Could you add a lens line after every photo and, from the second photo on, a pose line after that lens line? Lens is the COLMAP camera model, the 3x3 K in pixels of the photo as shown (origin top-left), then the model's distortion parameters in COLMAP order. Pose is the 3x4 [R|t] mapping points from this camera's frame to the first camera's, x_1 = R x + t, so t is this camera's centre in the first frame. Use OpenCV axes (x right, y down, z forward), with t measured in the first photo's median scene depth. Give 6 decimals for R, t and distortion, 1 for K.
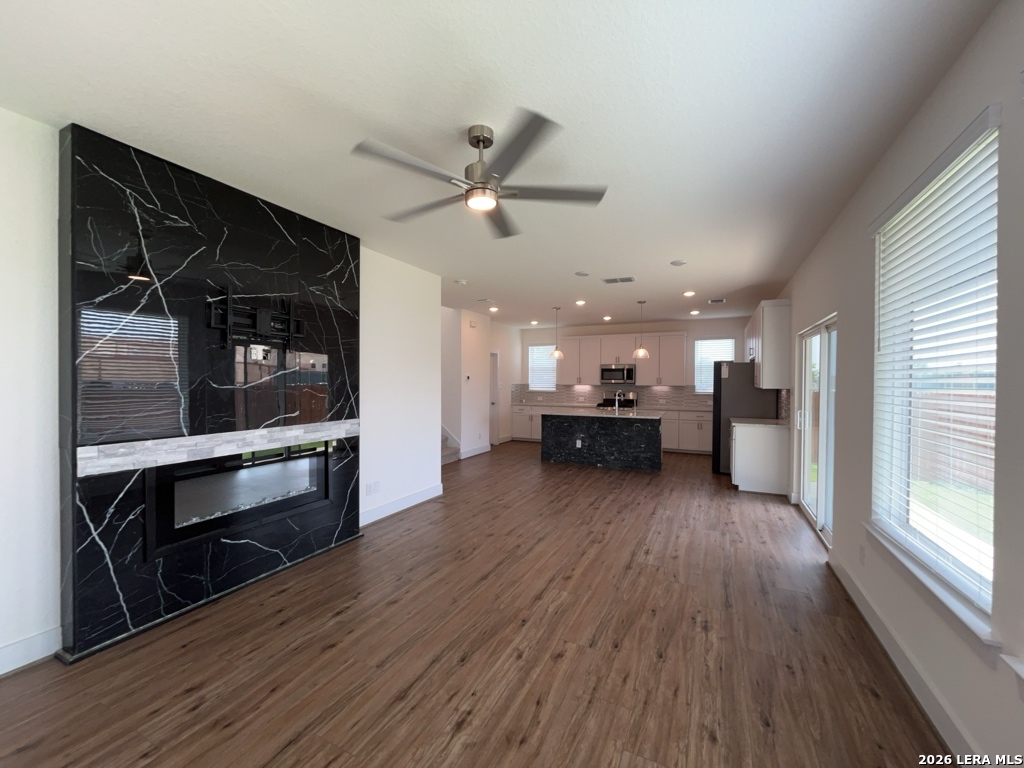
lens RADIAL K [[414.0, 0, 514.1], [0, 414.0, 383.8], [0, 0, 1]] dist [-0.002069, -0.000393]
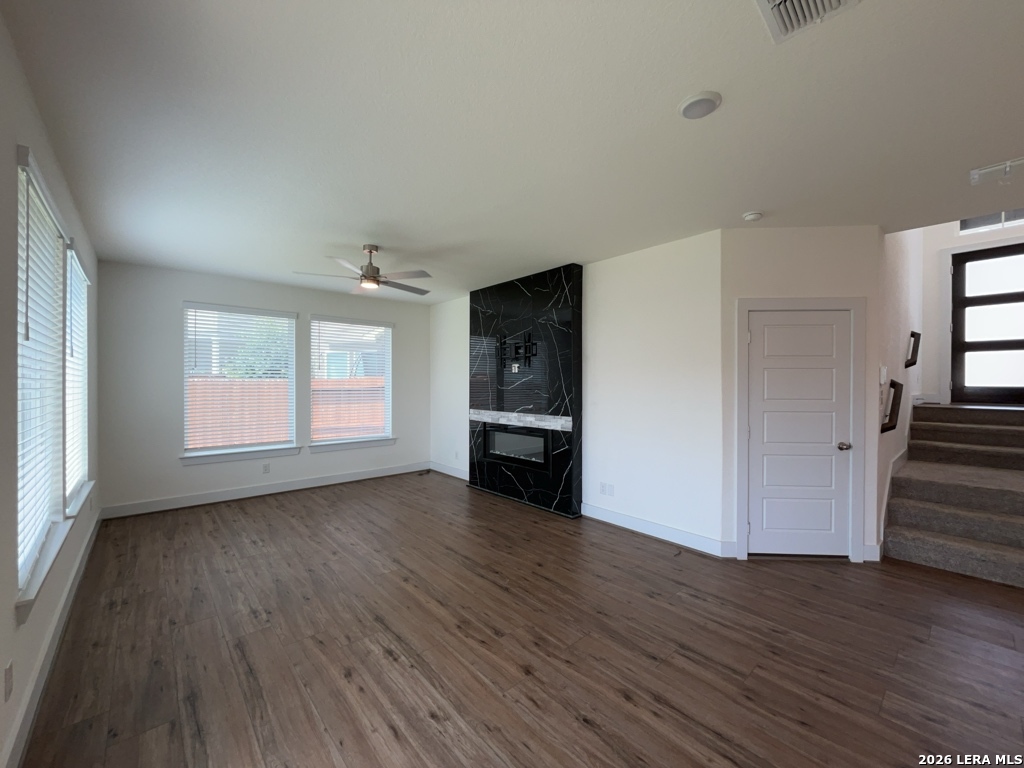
lens RADIAL K [[412.9, 0, 516.7], [0, 412.9, 387.9], [0, 0, 1]] dist [-0.002455, -0.000146]
pose [[-0.378255, 0.003974, -0.925693, 0.830764], [-0.010443, 0.999909, 0.008560, -0.007891], [0.925642, 0.012905, -0.378179, 1.410371]]
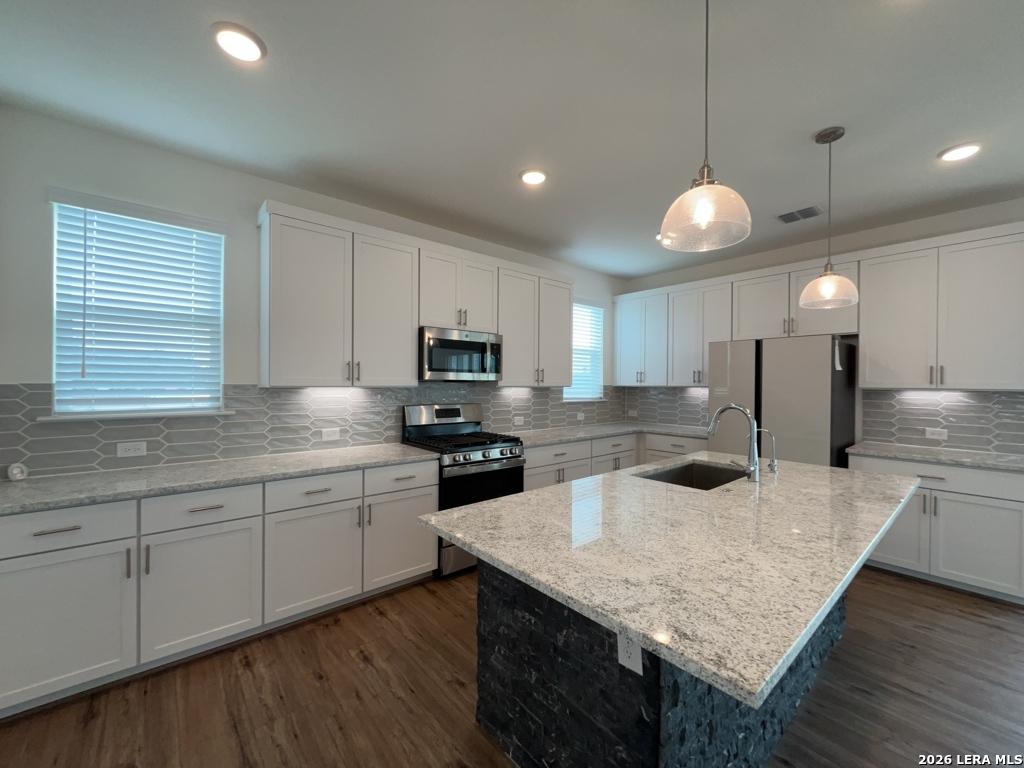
lens RADIAL K [[414.0, 0, 514.1], [0, 414.0, 383.8], [0, 0, 1]] dist [-0.002069, -0.000393]
pose [[0.397479, -0.004056, 0.917602, -0.176633], [-0.001848, 0.999985, 0.005221, -0.003919], [-0.917609, -0.003771, 0.397466, 2.116289]]
